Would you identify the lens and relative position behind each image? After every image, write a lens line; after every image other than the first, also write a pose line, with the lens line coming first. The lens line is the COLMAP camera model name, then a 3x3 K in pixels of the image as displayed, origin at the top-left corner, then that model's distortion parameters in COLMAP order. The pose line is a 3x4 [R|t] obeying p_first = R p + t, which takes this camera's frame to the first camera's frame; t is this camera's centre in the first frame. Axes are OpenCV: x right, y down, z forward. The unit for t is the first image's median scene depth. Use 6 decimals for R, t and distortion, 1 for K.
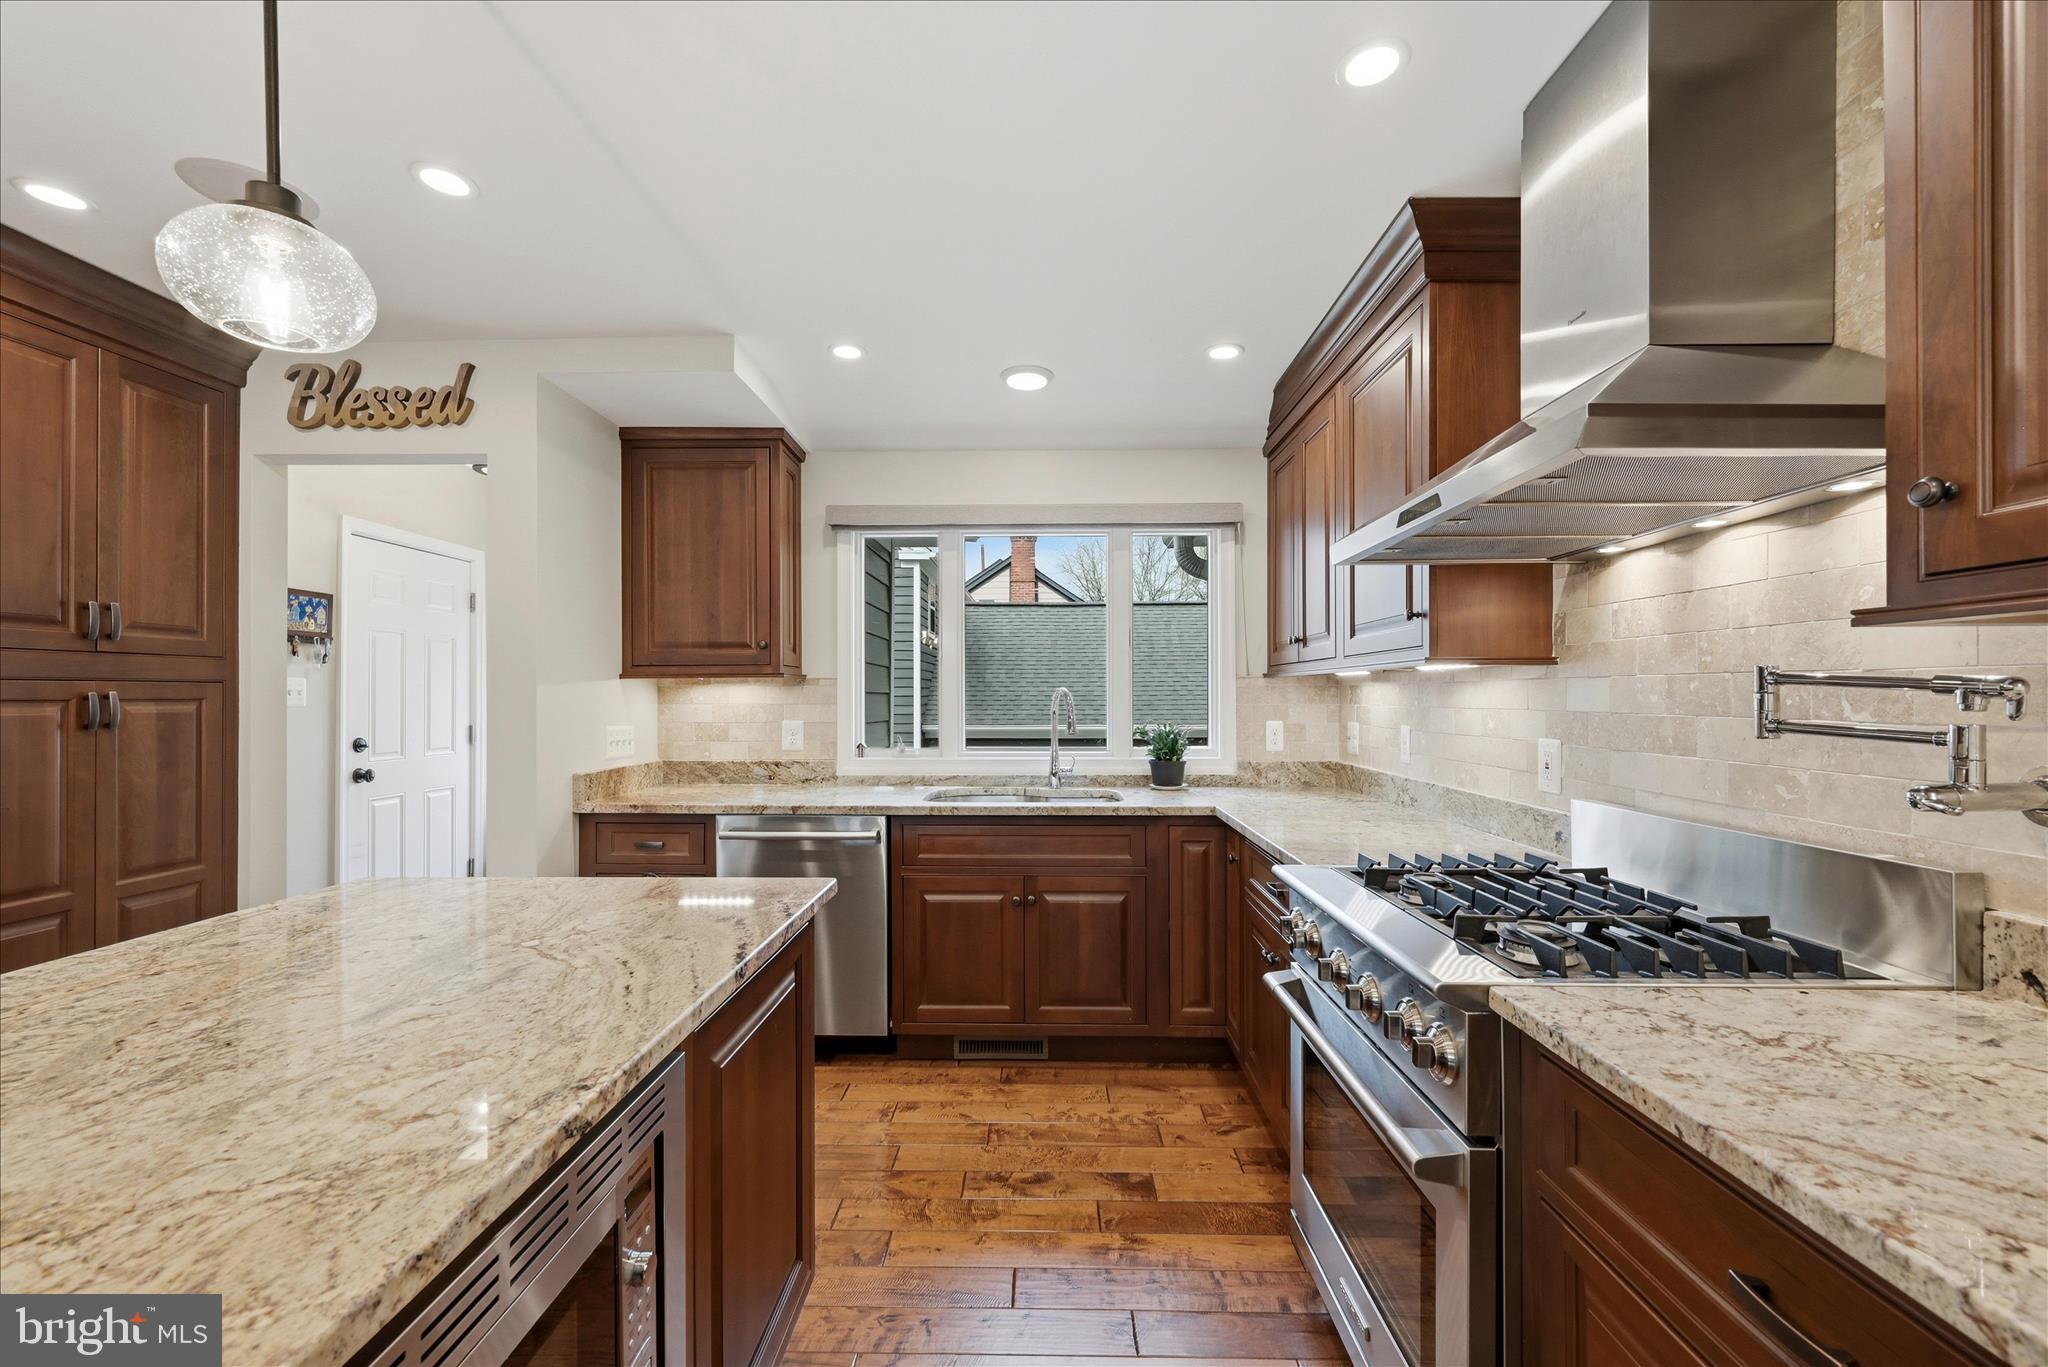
lens RADIAL K [[818.5, 0, 1024.0], [0, 818.5, 683.5], [0, 0, 1]] dist [-0.000007, -0.000025]
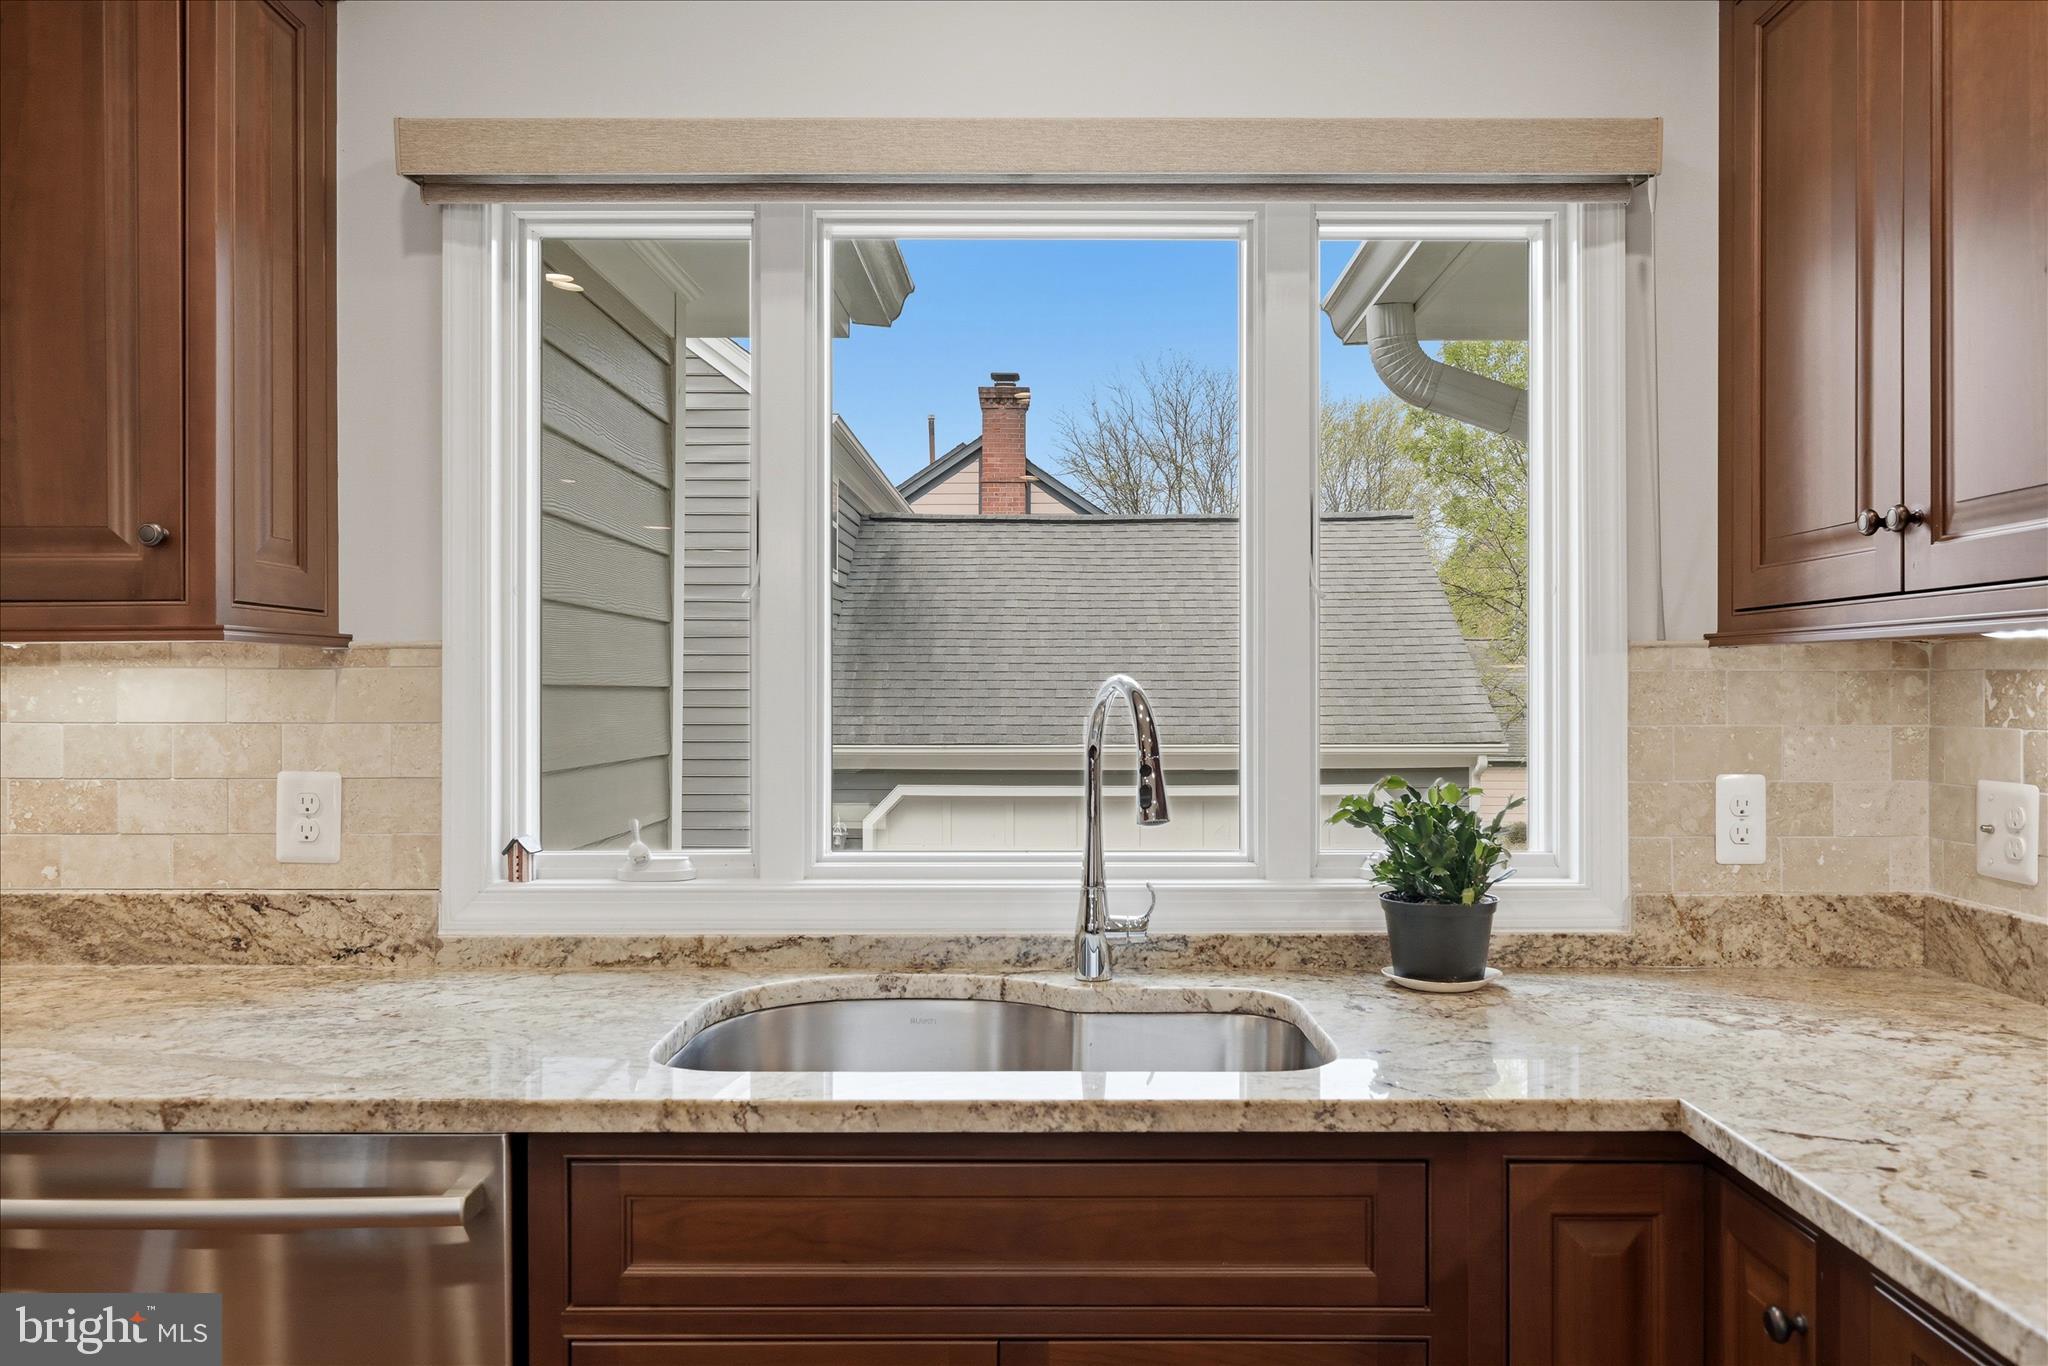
lens RADIAL K [[829.8, 0, 1024.0], [0, 829.8, 683.0], [0, 0, 1]] dist [0.000347, -0.000003]
pose [[0.999807, 0.001543, 0.019575, 0.002673], [-0.001861, 0.999866, 0.016234, 0.002939], [-0.019548, -0.016267, 0.999677, 0.660258]]
